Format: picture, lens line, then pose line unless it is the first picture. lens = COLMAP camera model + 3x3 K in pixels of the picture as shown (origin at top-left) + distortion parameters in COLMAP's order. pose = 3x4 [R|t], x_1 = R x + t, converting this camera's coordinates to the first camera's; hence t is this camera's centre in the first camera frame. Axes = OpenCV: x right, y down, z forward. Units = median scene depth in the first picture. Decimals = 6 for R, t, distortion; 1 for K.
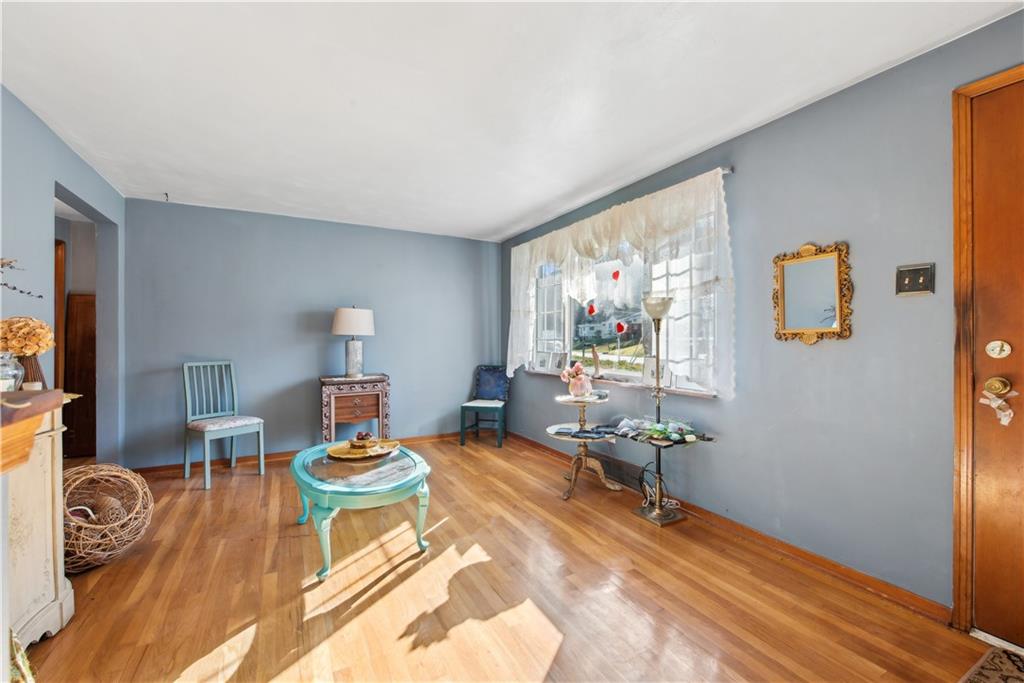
lens RADIAL K [[421.0, 0, 508.4], [0, 421.0, 338.8], [0, 0, 1]] dist [-0.002391, -0.000348]
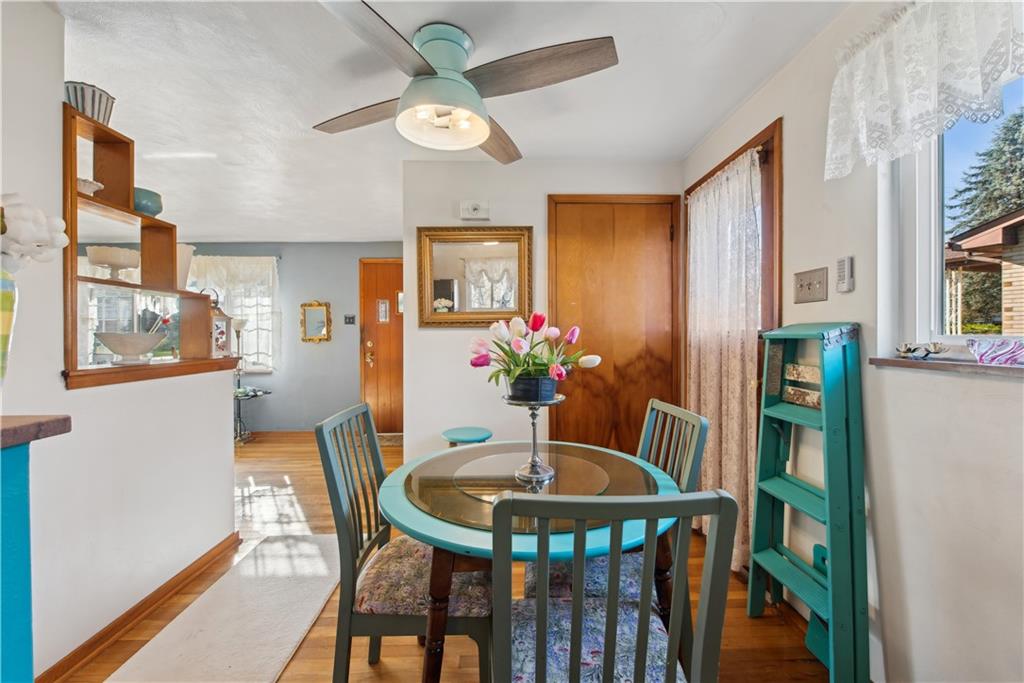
lens RADIAL K [[408.7, 0, 512.9], [0, 408.7, 337.7], [0, 0, 1]] dist [0.009622, -0.000014]
pose [[0.456719, -0.004433, 0.889600, -0.723546], [0.007303, 0.999973, 0.001233, -0.012257], [-0.889581, 0.005934, 0.456739, -0.907838]]
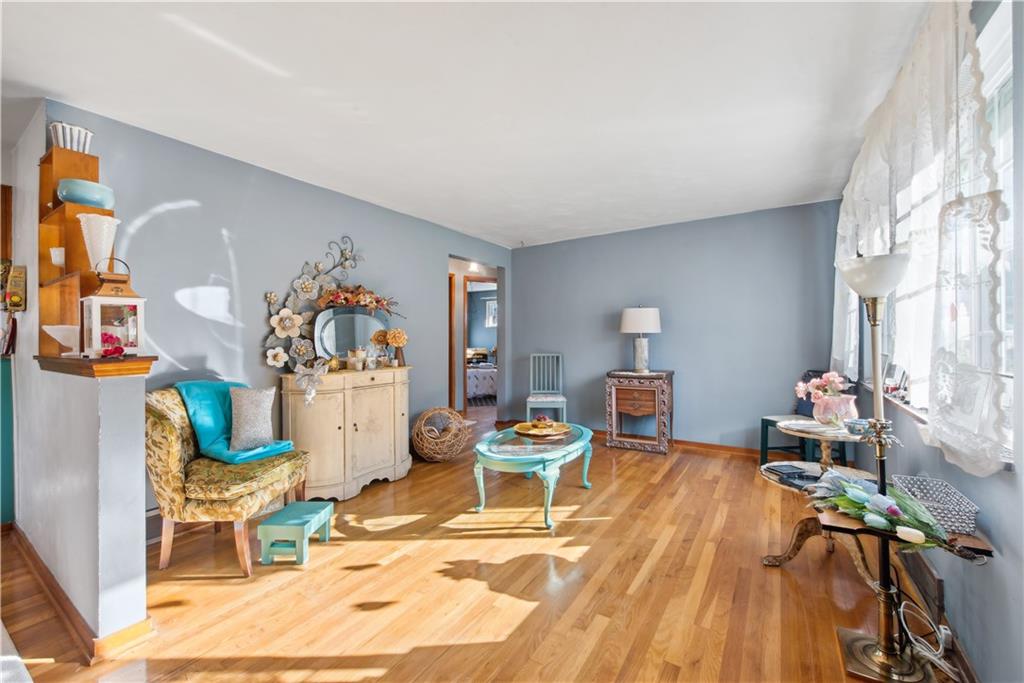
lens RADIAL K [[408.7, 0, 512.9], [0, 408.7, 337.7], [0, 0, 1]] dist [0.009622, -0.000014]
pose [[0.475895, -0.003135, -0.879497, 0.655965], [0.010150, 0.999947, 0.001928, -0.003618], [0.879444, -0.009845, 0.475901, 0.376980]]
